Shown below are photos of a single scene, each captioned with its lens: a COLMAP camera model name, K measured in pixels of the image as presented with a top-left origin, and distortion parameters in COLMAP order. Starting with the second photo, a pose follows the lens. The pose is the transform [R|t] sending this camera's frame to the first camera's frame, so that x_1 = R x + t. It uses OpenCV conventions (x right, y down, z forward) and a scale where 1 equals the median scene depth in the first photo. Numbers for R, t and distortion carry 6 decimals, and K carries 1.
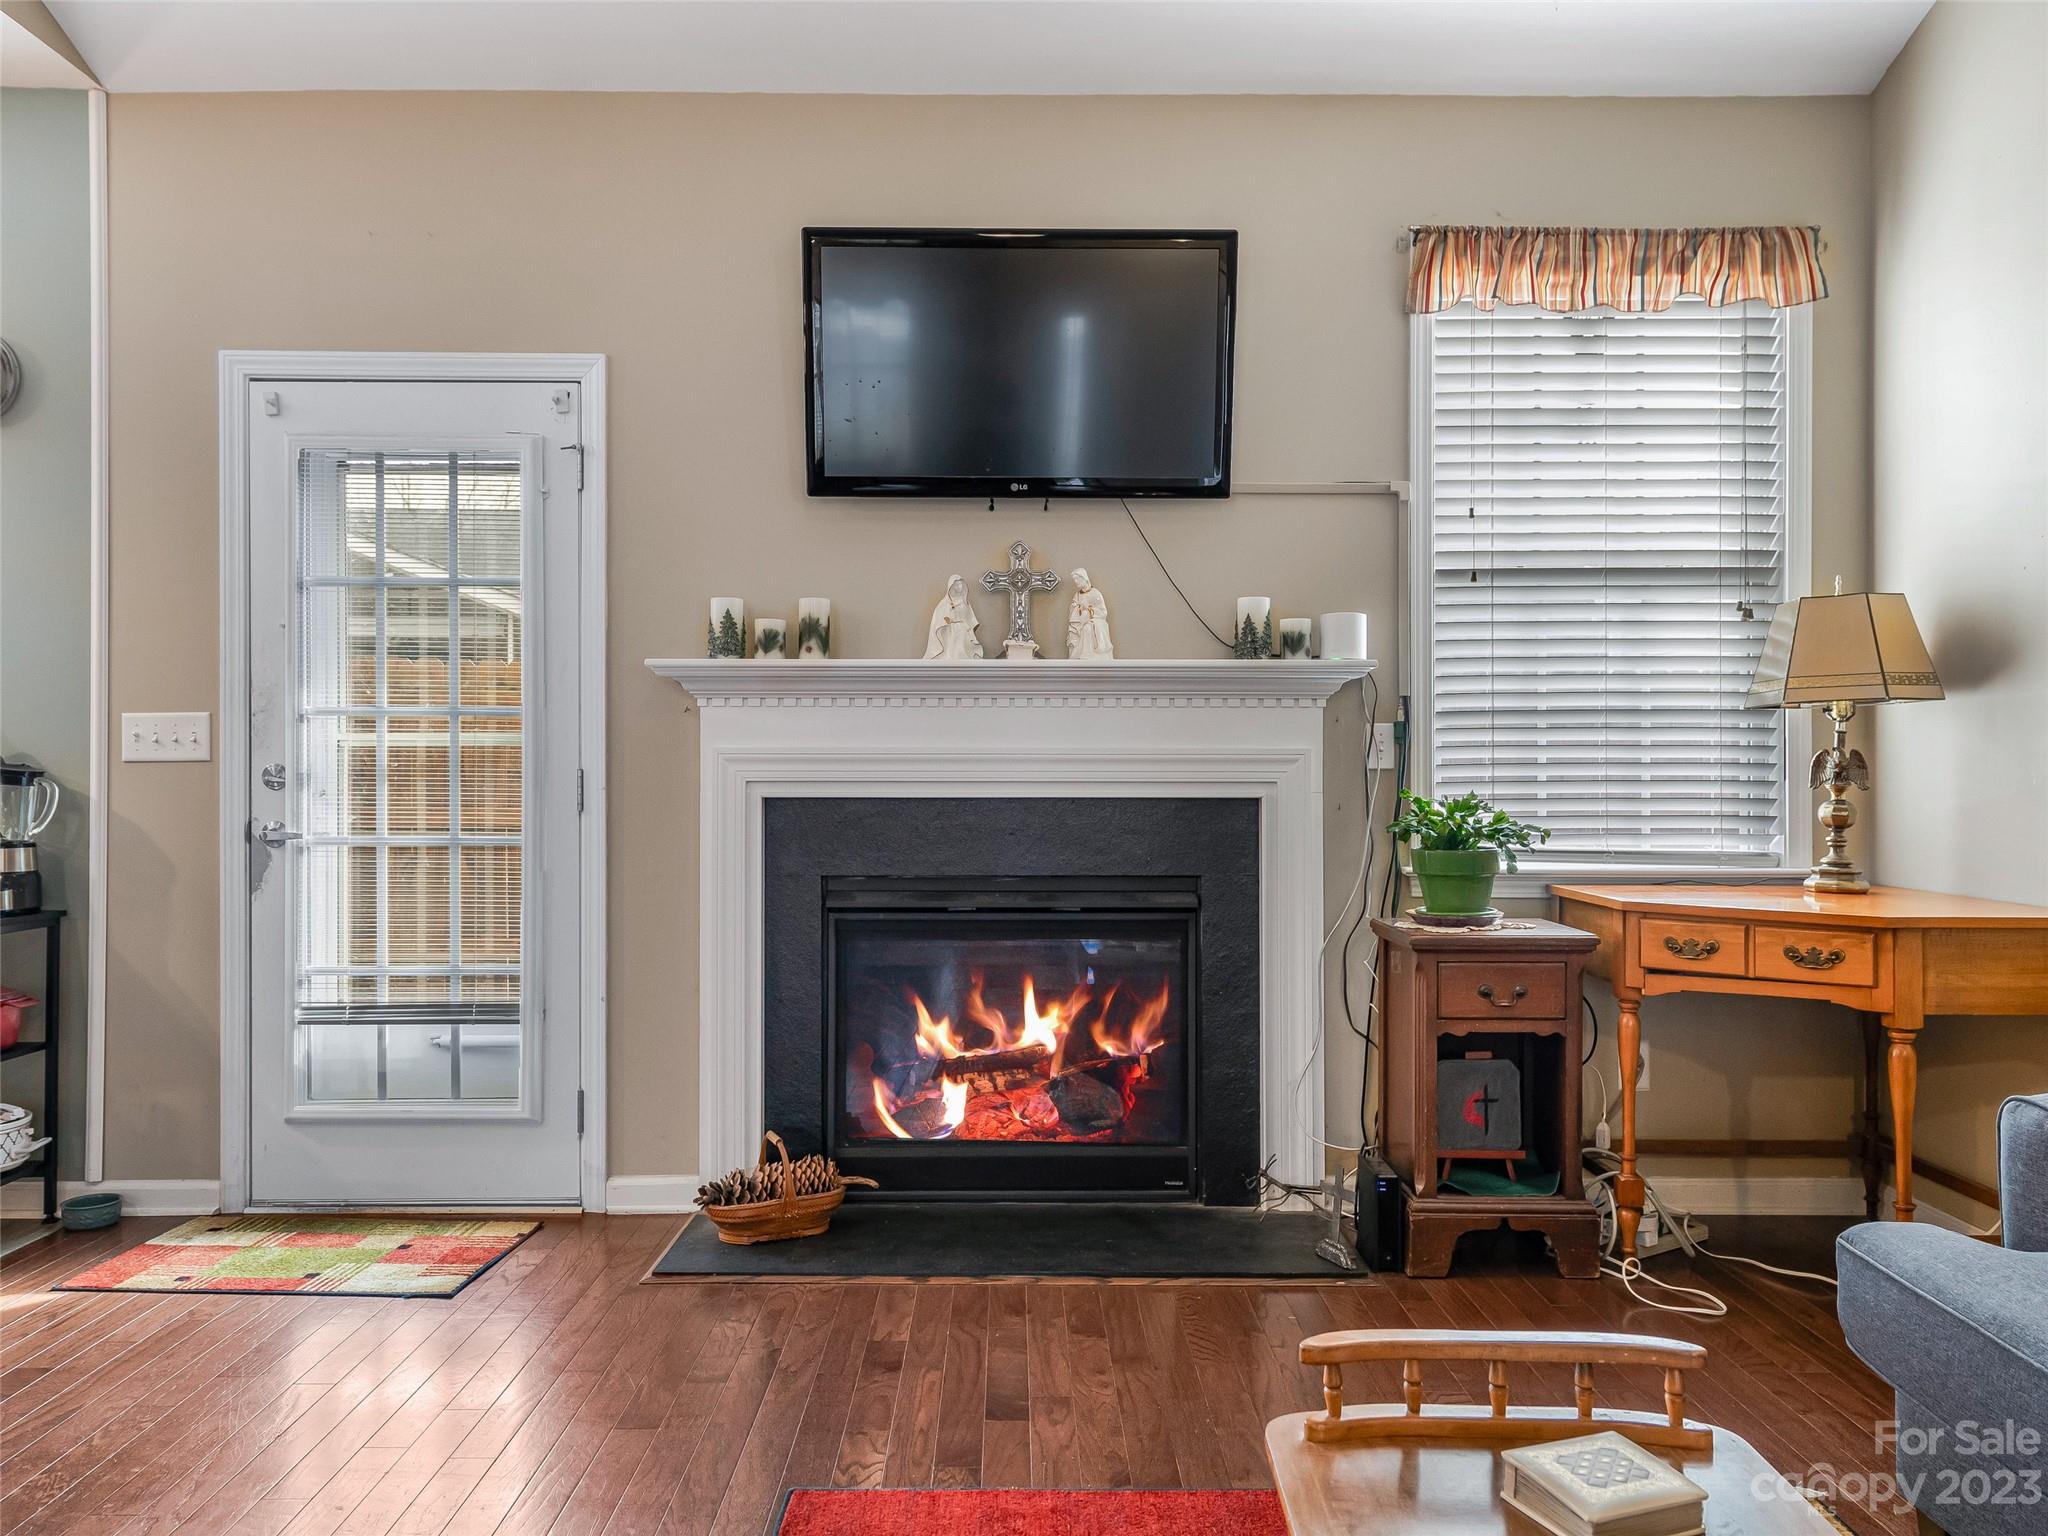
lens RADIAL K [[1585.4, 0, 1020.8], [0, 1585.4, 760.9], [0, 0, 1]] dist [0.020959, -0.008045]
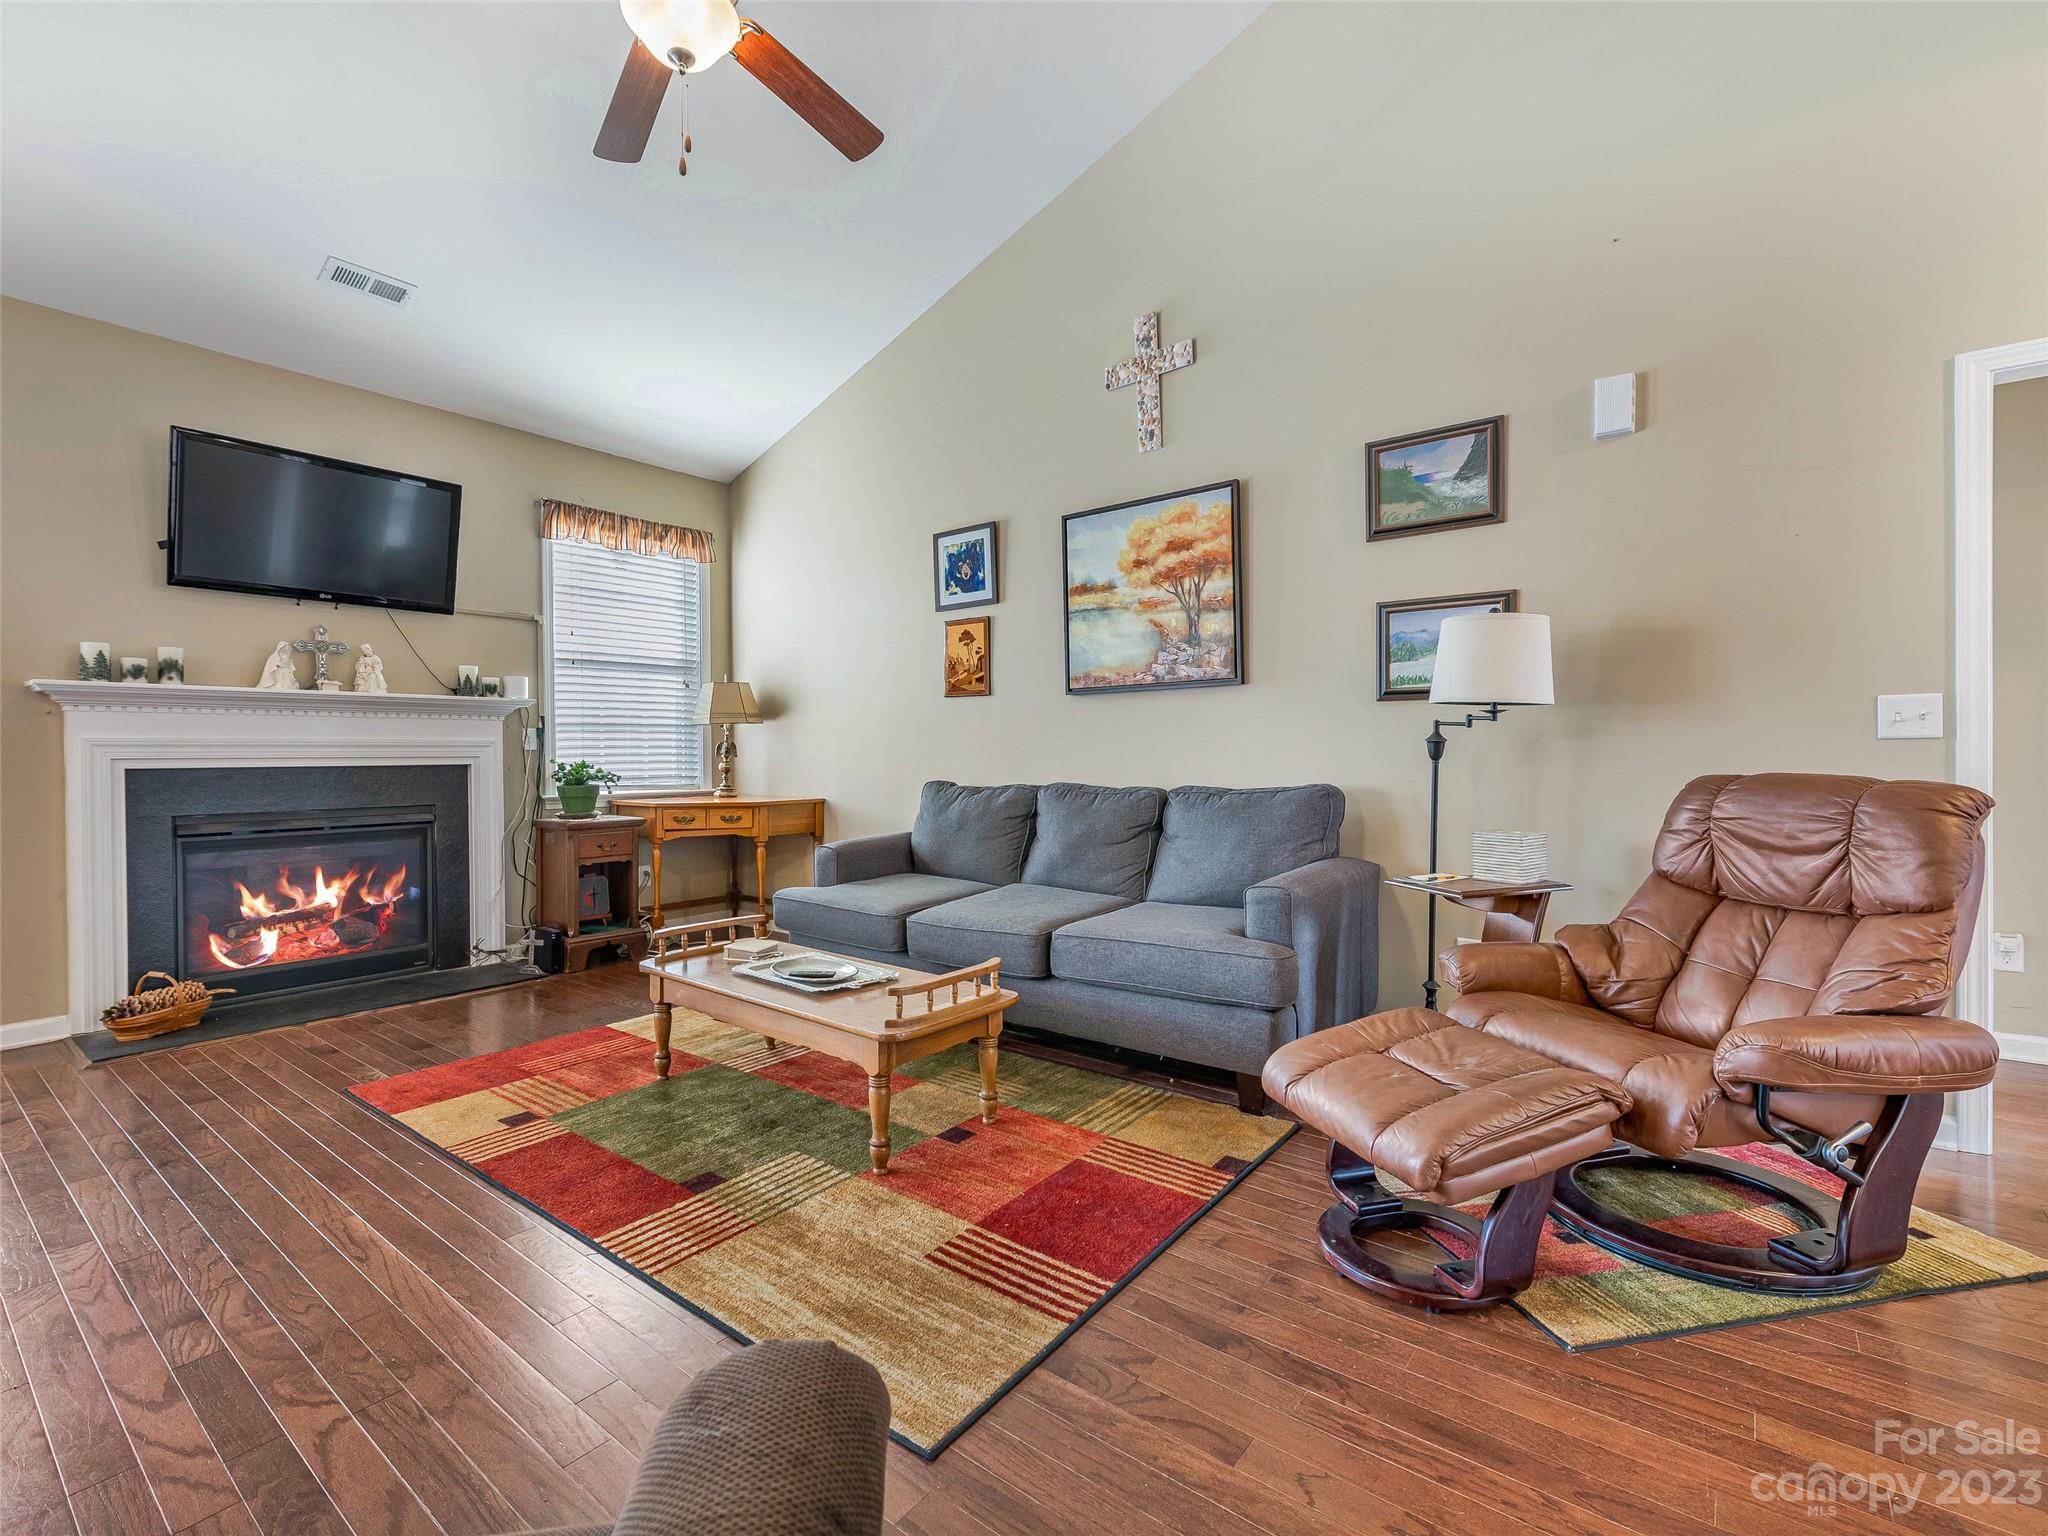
lens RADIAL K [[936.2, 0, 1021.1], [0, 936.2, 749.5], [0, 0, 1]] dist [0.013795, -0.004615]
pose [[0.630873, -0.001739, 0.775884, -0.333712], [0.001014, 0.999998, 0.001417, 0.003152], [-0.775885, -0.000107, 0.630874, -0.300631]]
